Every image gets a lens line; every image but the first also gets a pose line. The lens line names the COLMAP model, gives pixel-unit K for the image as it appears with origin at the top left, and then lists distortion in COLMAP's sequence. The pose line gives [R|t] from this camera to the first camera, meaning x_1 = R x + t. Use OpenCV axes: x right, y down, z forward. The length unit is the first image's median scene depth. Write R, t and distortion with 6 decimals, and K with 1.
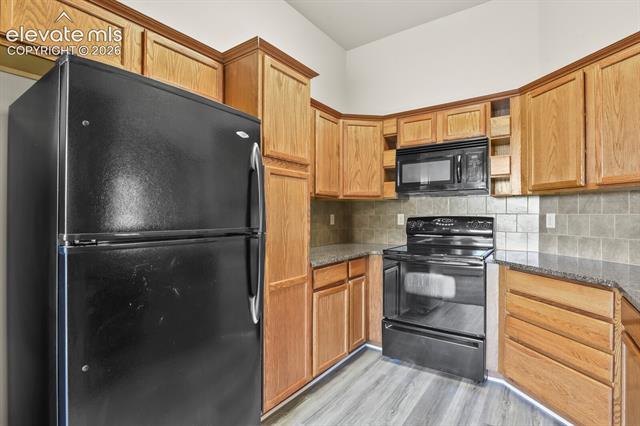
lens RADIAL K [[312.2, 0, 320.6], [0, 312.2, 213.7], [0, 0, 1]] dist [-0.000389, -0.001959]
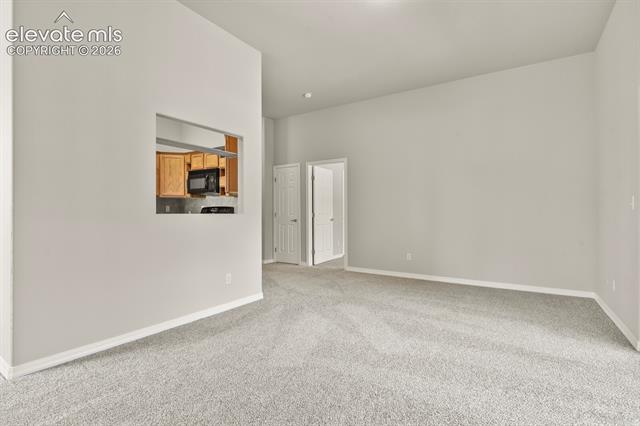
lens RADIAL K [[312.2, 0, 321.0], [0, 312.2, 213.6], [0, 0, 1]] dist [-0.000389, -0.001959]
pose [[0.998226, 0.003924, 0.059410, 1.218575], [-0.004681, 0.999910, 0.012608, 0.031127], [-0.059355, -0.012864, 0.998154, -1.225010]]
